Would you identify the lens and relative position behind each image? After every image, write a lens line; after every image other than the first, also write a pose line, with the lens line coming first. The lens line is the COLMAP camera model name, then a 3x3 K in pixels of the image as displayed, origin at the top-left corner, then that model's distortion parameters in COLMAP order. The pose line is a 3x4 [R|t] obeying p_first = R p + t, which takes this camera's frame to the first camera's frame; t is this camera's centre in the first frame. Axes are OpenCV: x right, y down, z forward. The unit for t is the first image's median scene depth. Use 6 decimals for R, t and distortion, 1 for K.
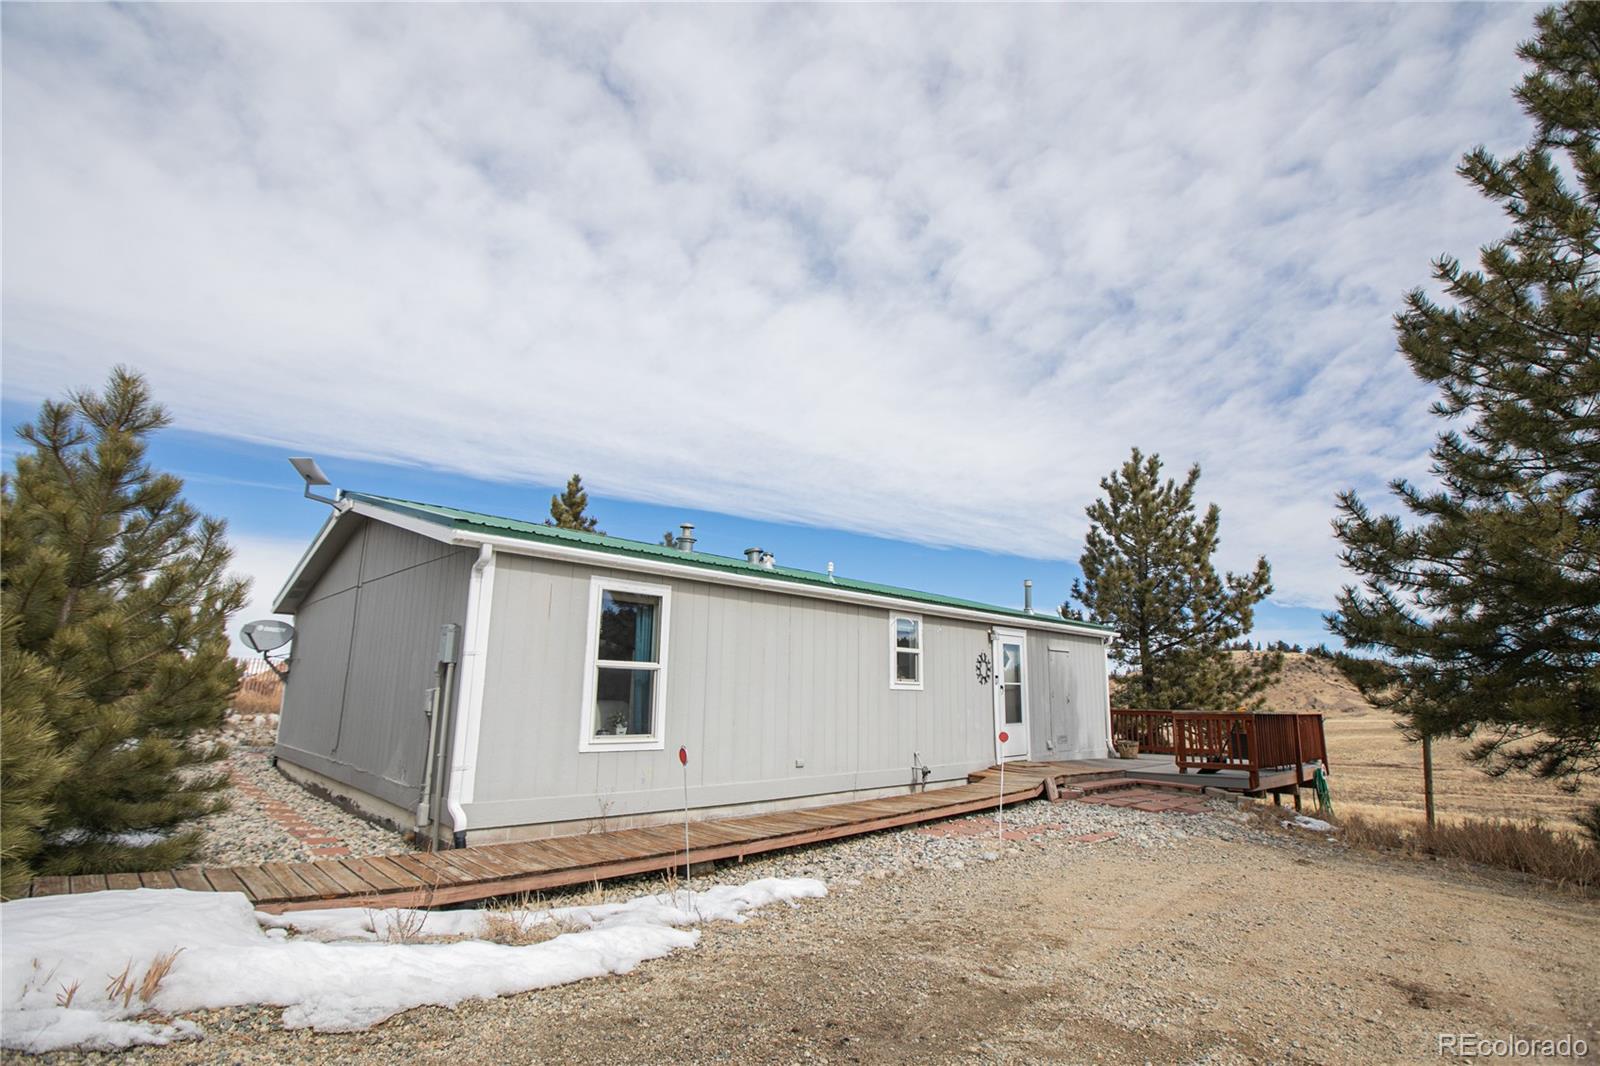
lens RADIAL K [[767.3, 0, 794.9], [0, 767.3, 528.9], [0, 0, 1]] dist [-0.048983, 0.000208]
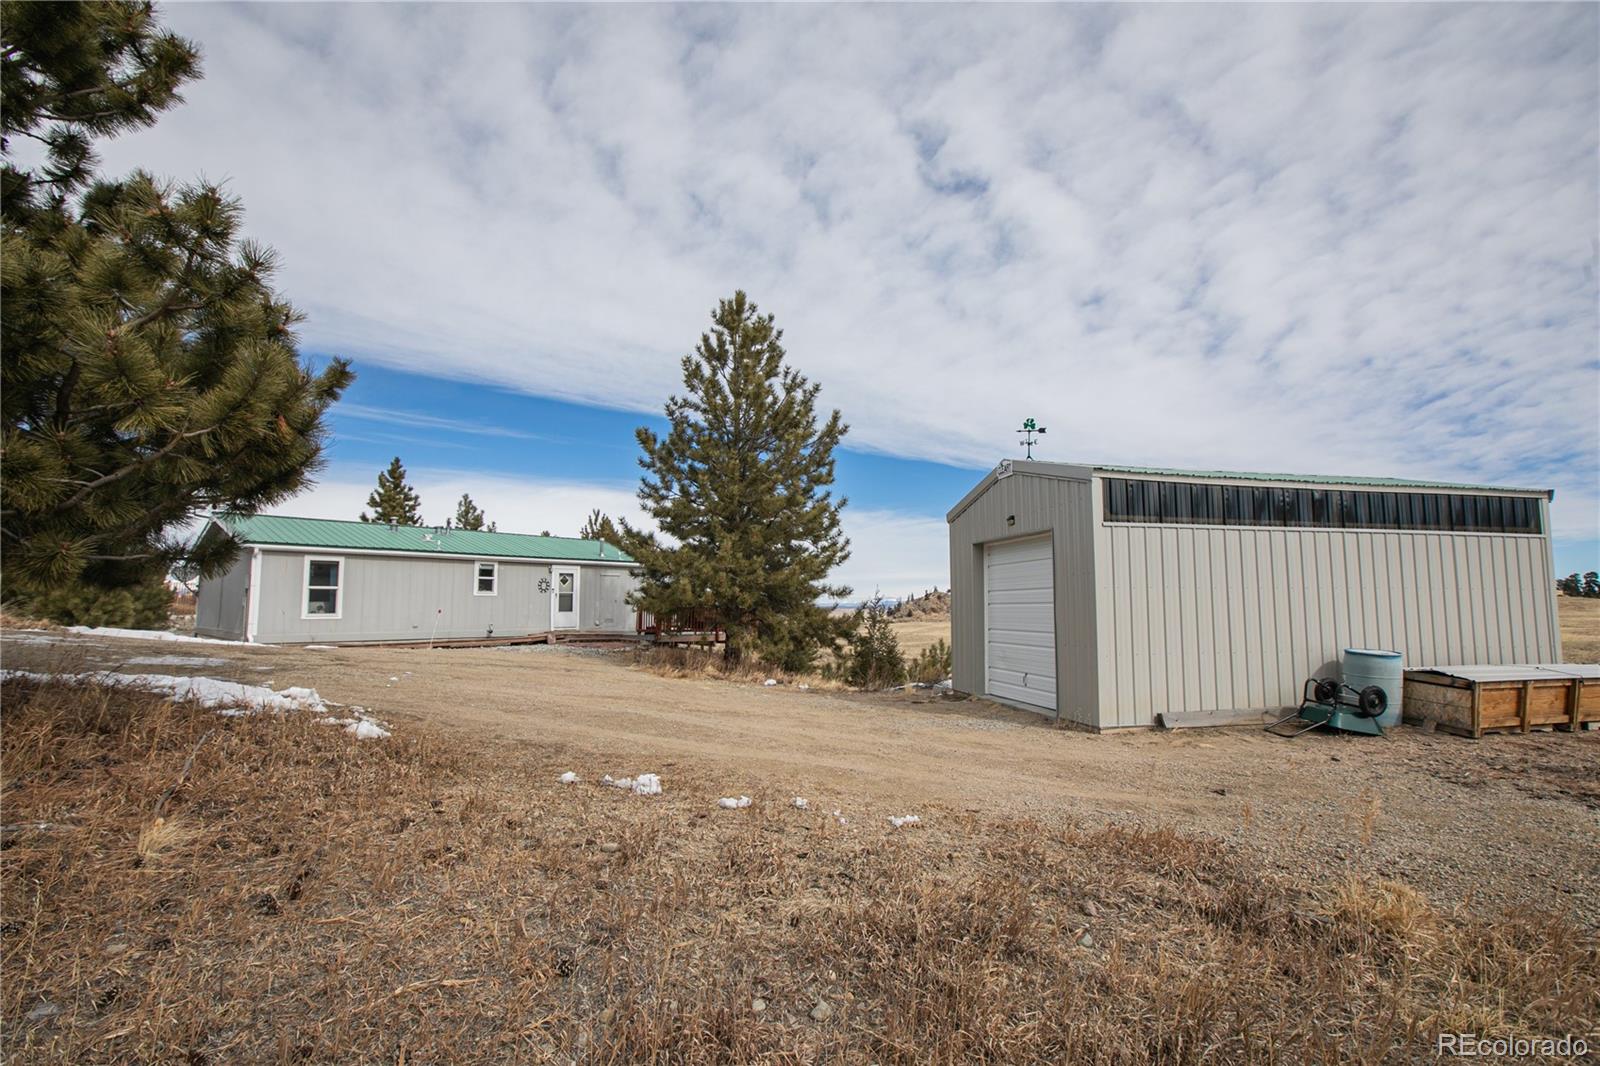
lens RADIAL K [[751.8, 0, 793.4], [0, 751.8, 535.3], [0, 0, 1]] dist [-0.056090, 0.023503]
pose [[0.997579, -0.006718, 0.069223, 0.893533], [-0.002126, 0.991913, 0.126900, -0.240651], [-0.069516, -0.126740, 0.989497, -1.182802]]
